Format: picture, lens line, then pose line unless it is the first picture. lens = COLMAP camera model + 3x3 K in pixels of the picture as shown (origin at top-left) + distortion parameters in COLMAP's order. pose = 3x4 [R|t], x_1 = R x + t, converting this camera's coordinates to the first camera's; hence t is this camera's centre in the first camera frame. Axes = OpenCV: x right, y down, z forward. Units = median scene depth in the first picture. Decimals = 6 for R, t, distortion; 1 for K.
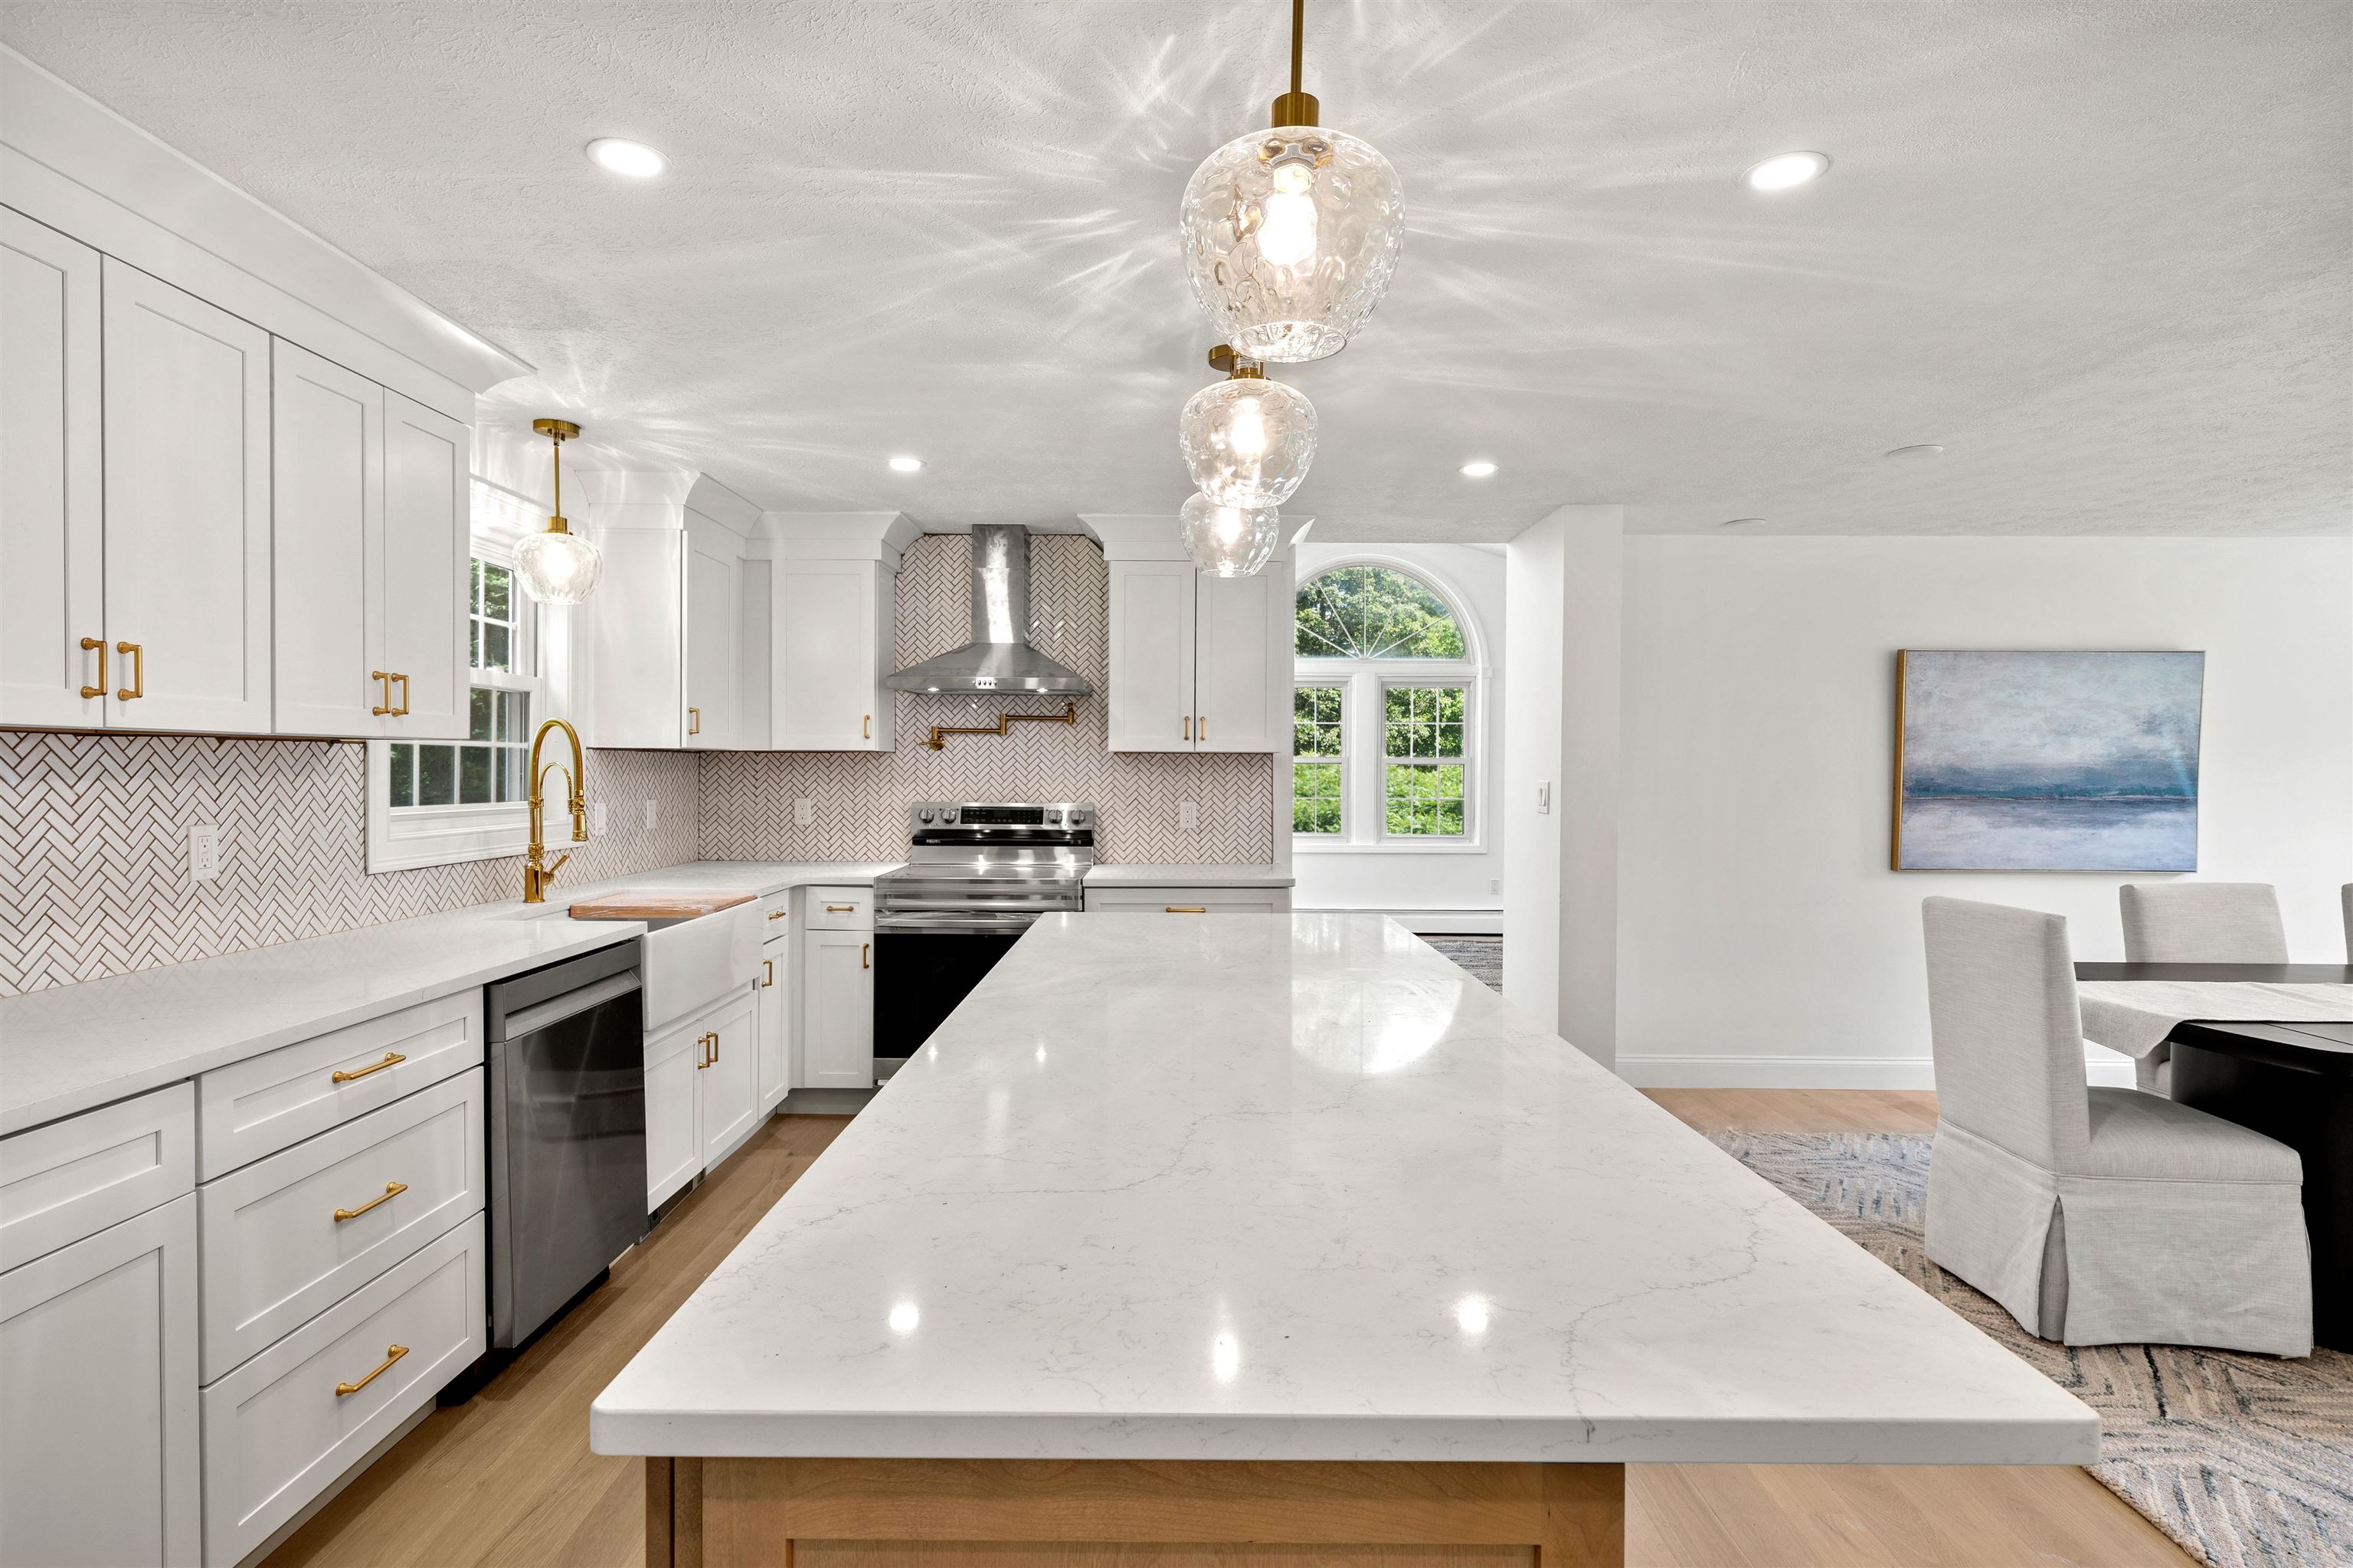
lens RADIAL K [[1163.2, 0, 1176.5], [0, 1163.2, 784.0], [0, 0, 1]] dist [0.009986, -0.000221]
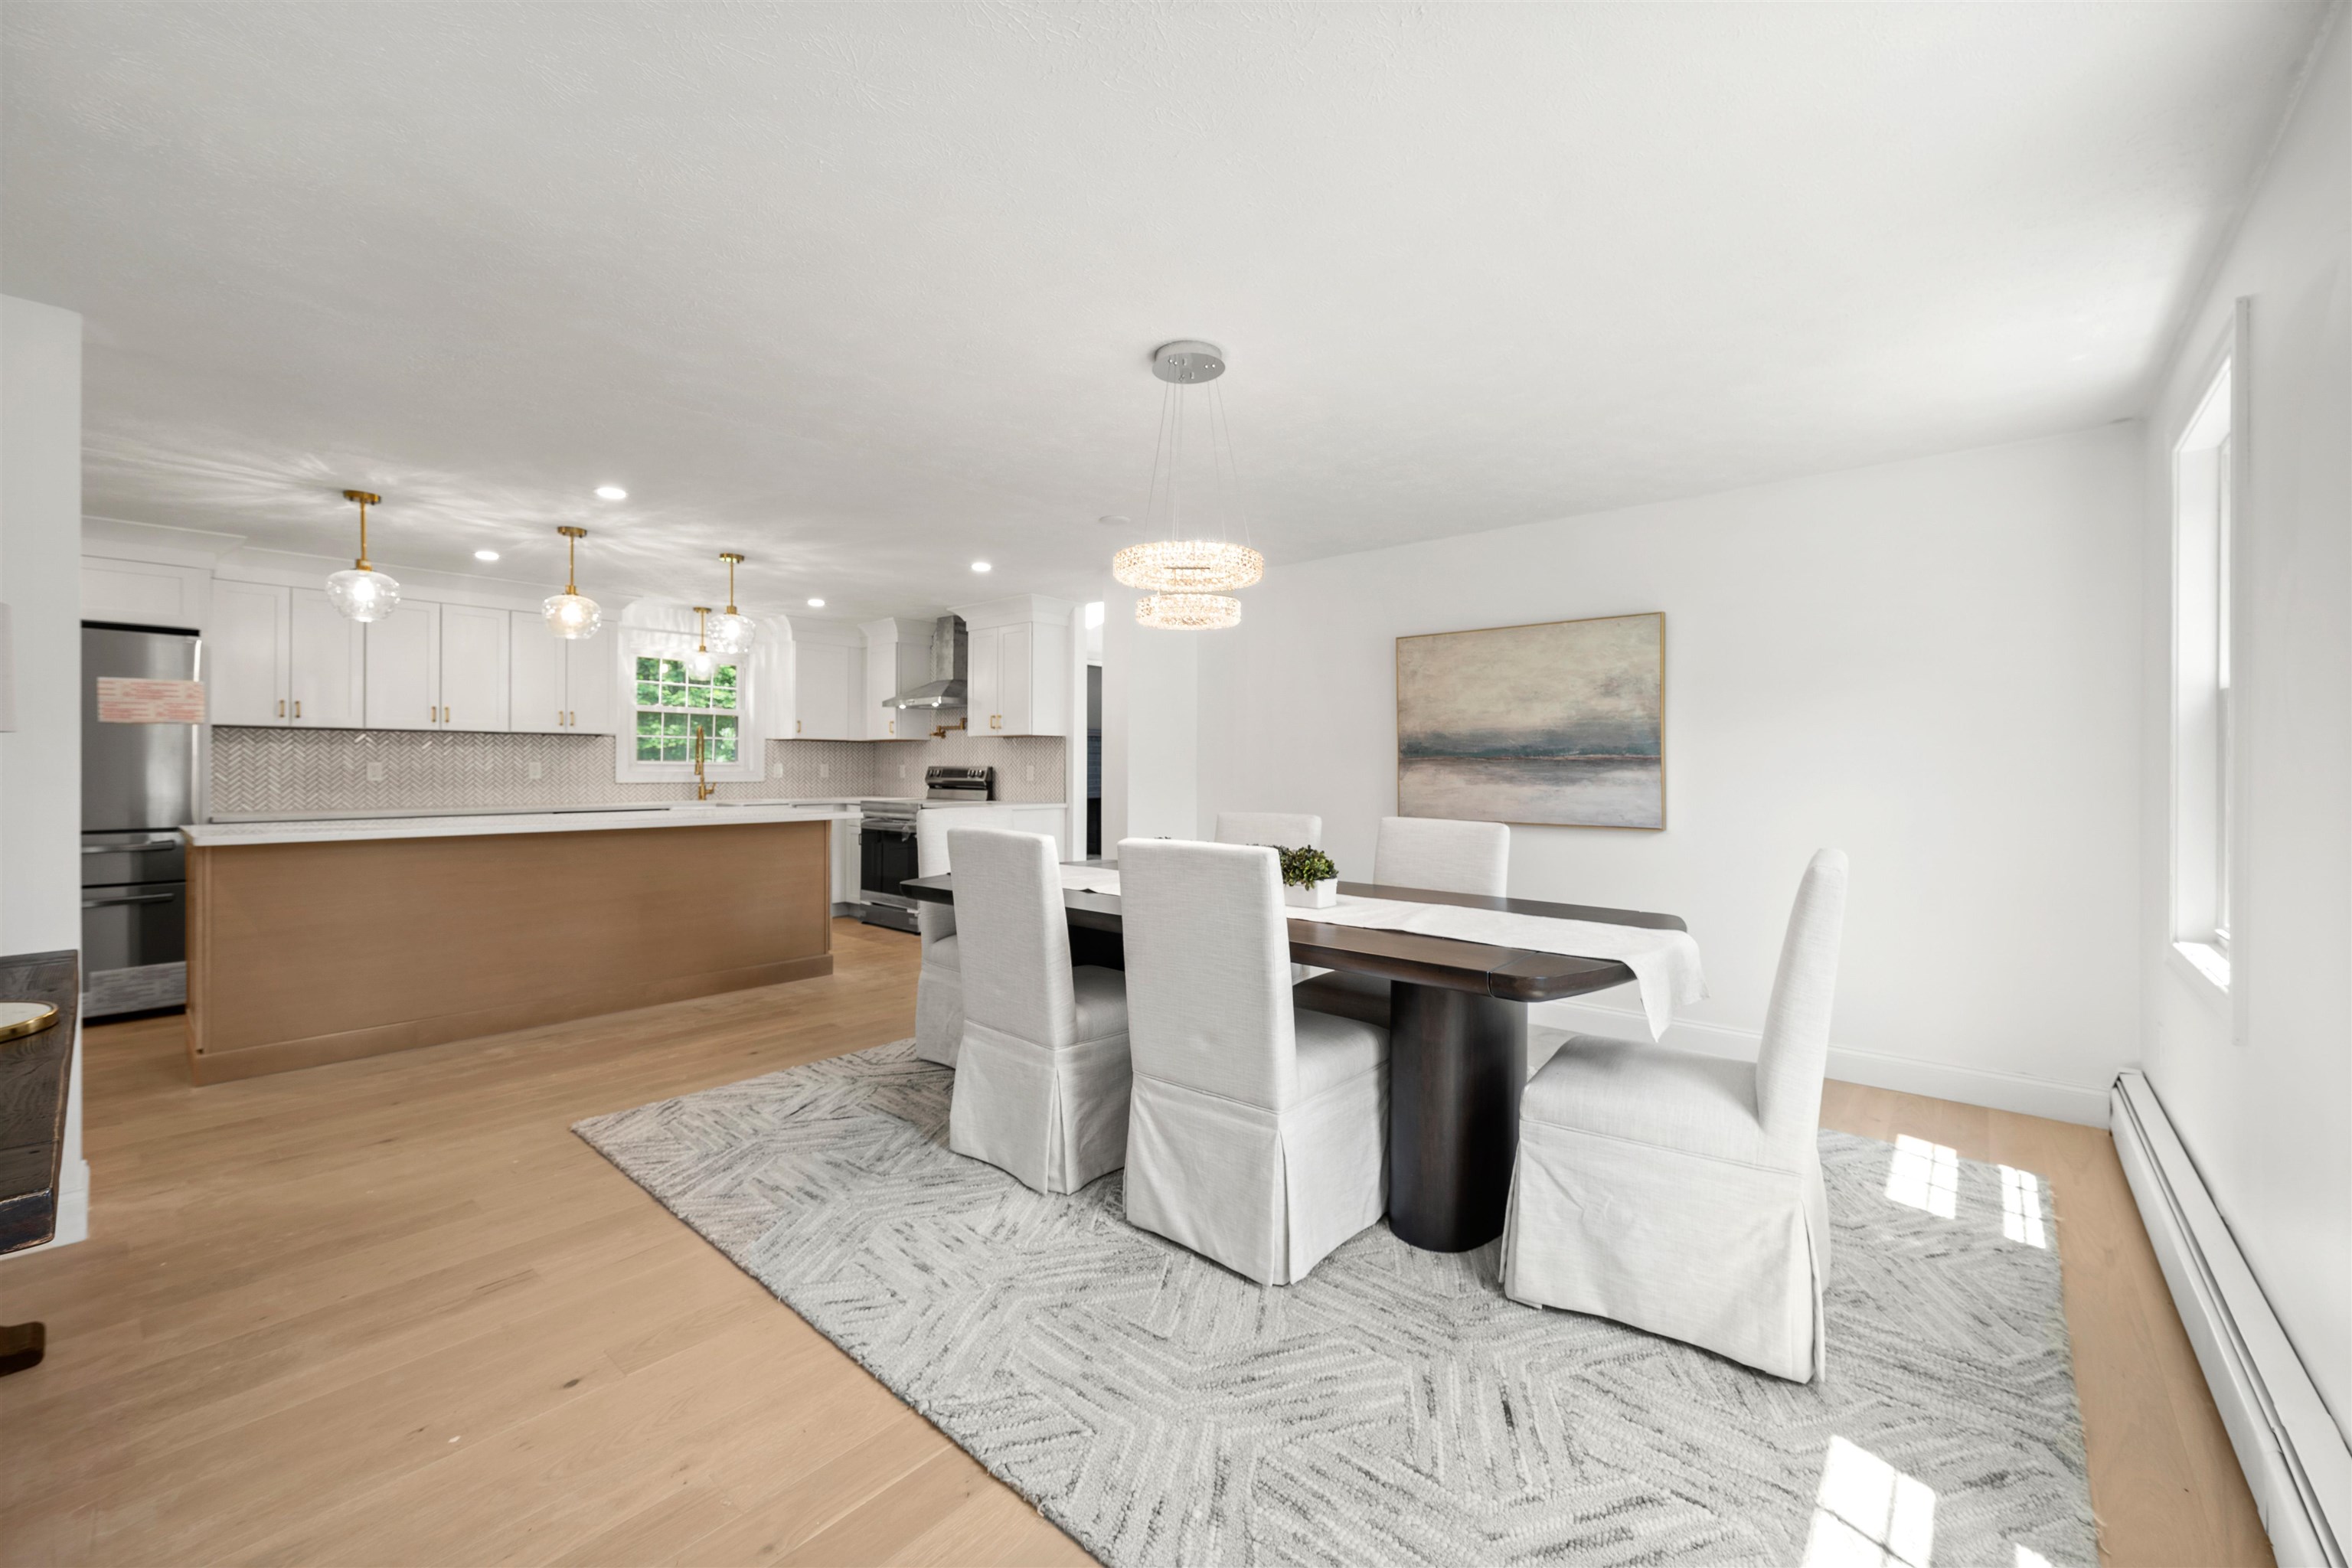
lens RADIAL K [[928.9, 0, 1176.0], [0, 928.9, 784.0], [0, 0, 1]] dist [-0.000332, 0.000016]
pose [[0.757330, 0.008377, -0.652978, 1.084142], [-0.008622, 0.999959, 0.002830, 0.037200], [0.652975, 0.003487, 0.757371, 0.114242]]
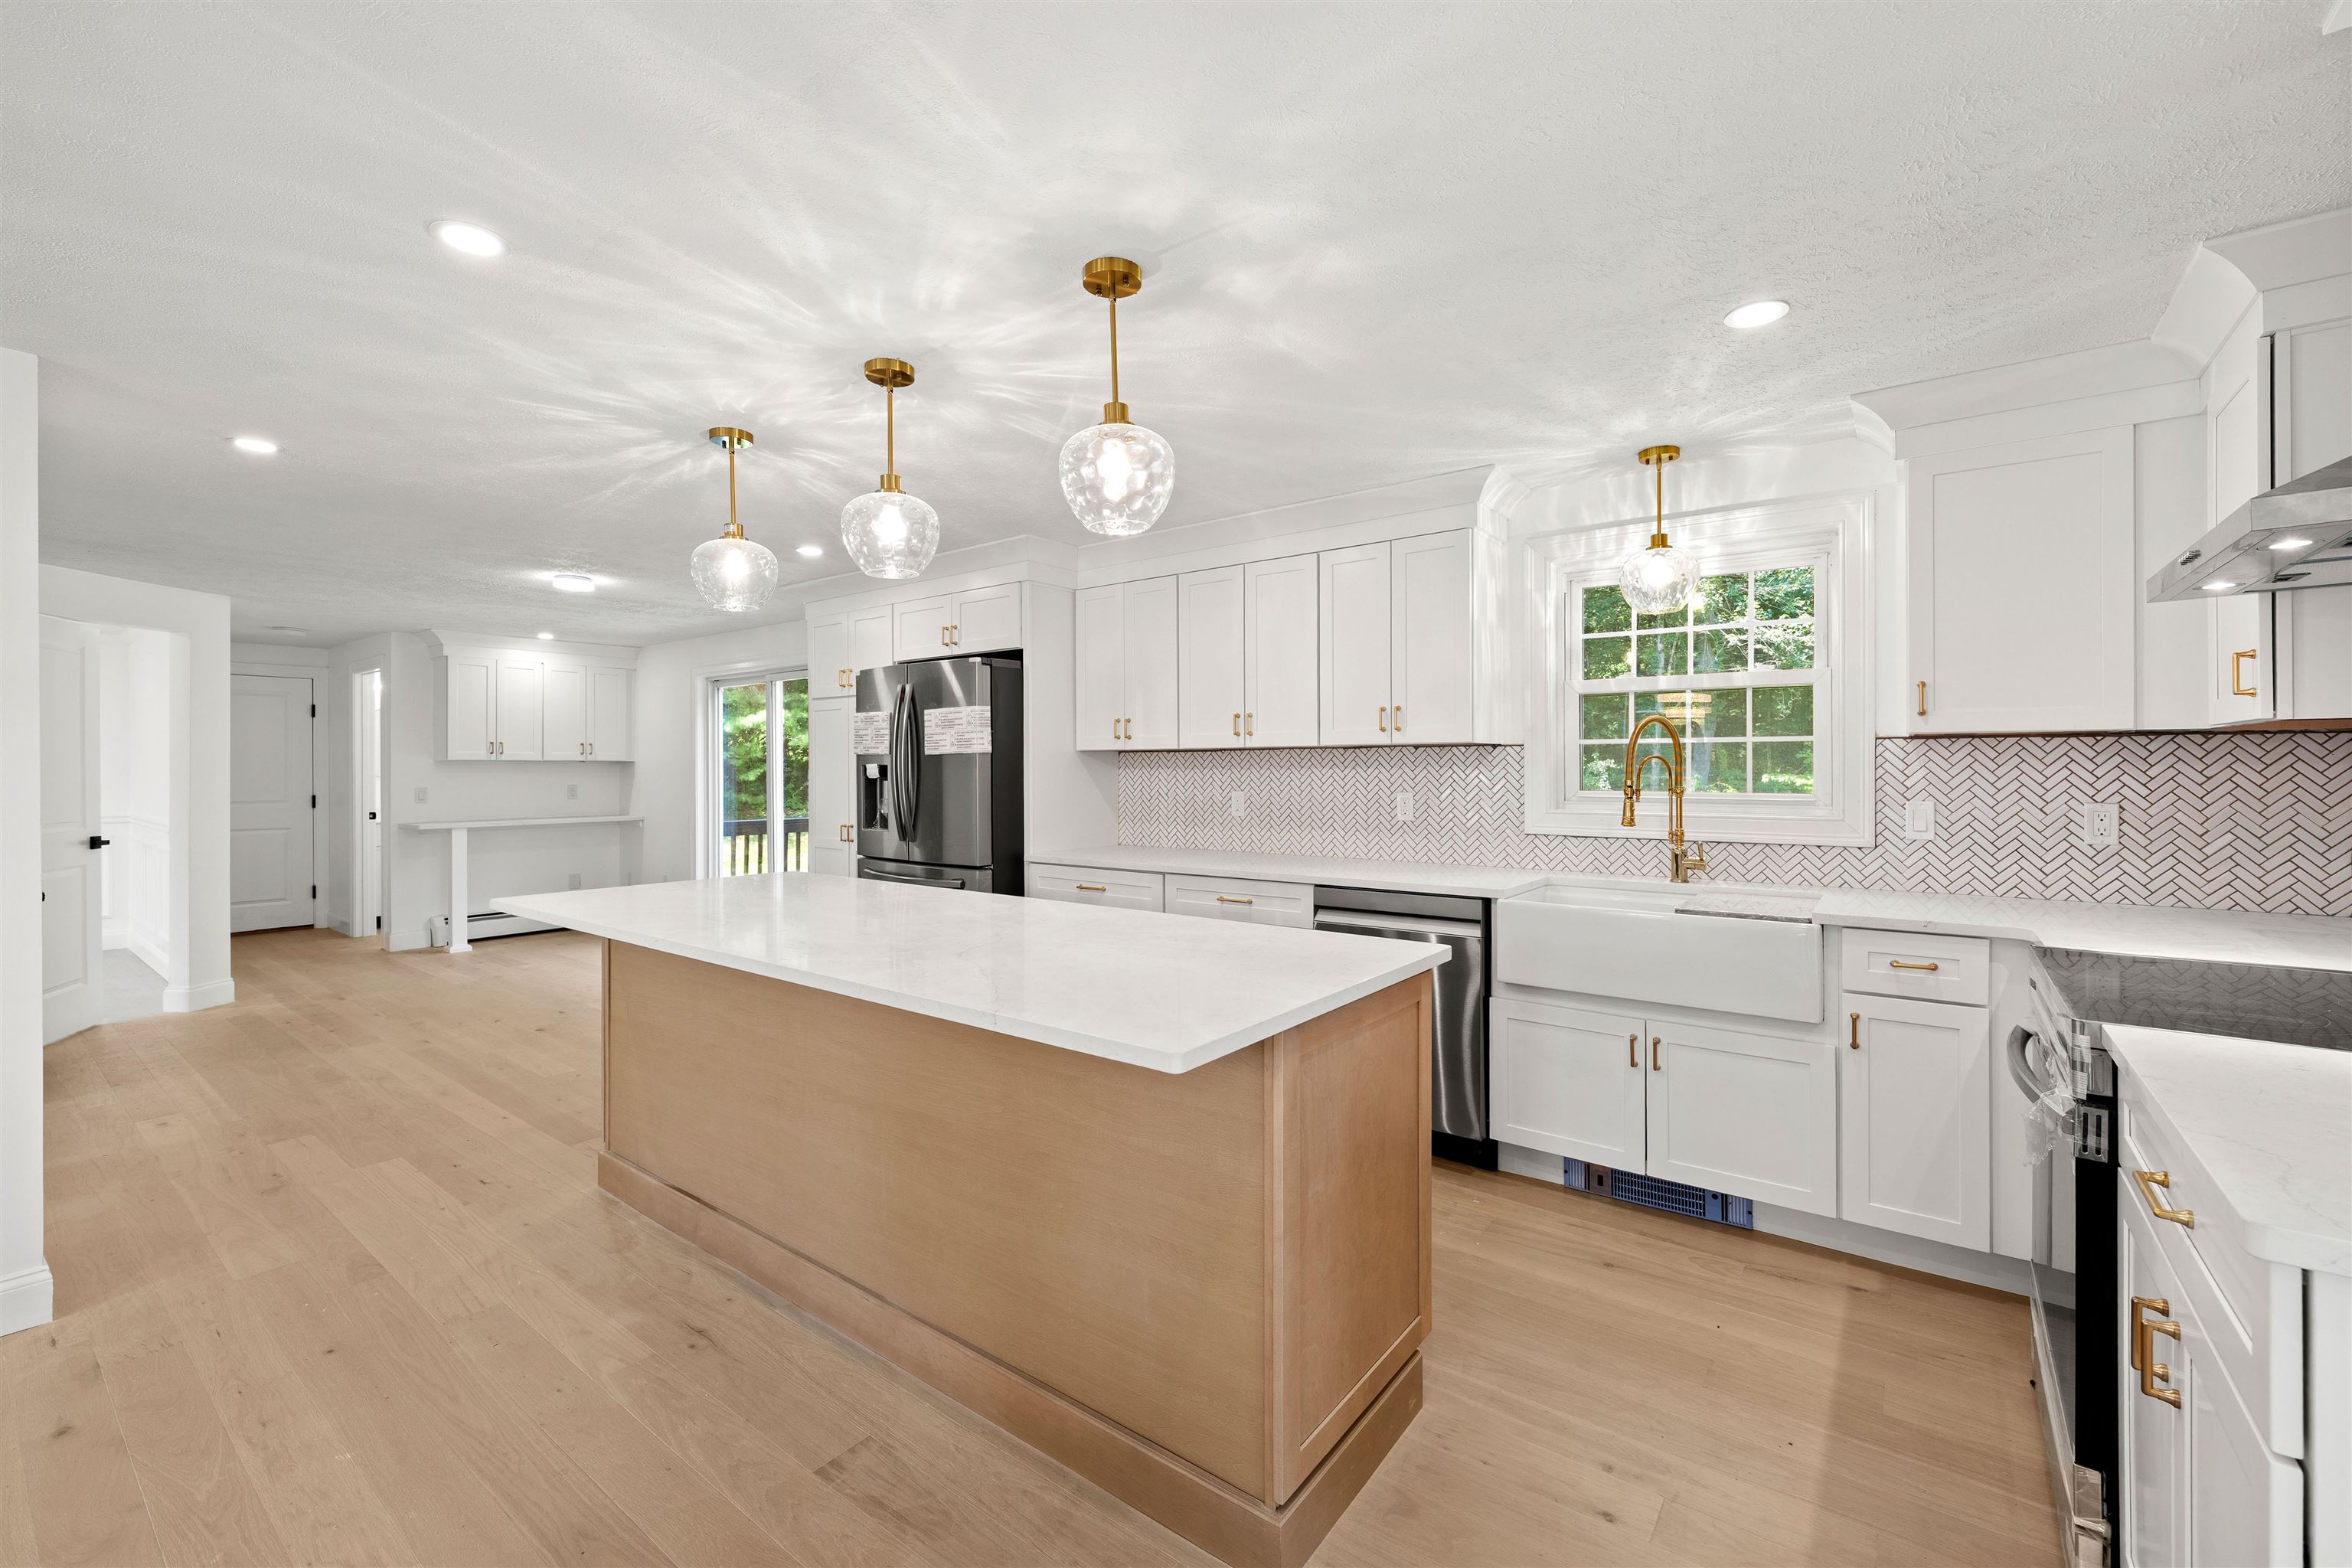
lens RADIAL K [[962.4, 0, 1177.5], [0, 962.4, 767.4], [0, 0, 1]] dist [0.001912, 0.000217]
pose [[-0.607973, -0.003602, -0.793949, 0.334447], [-0.012209, 0.999914, 0.004813, -0.004570], [0.793864, 0.012619, -0.607965, 0.844959]]
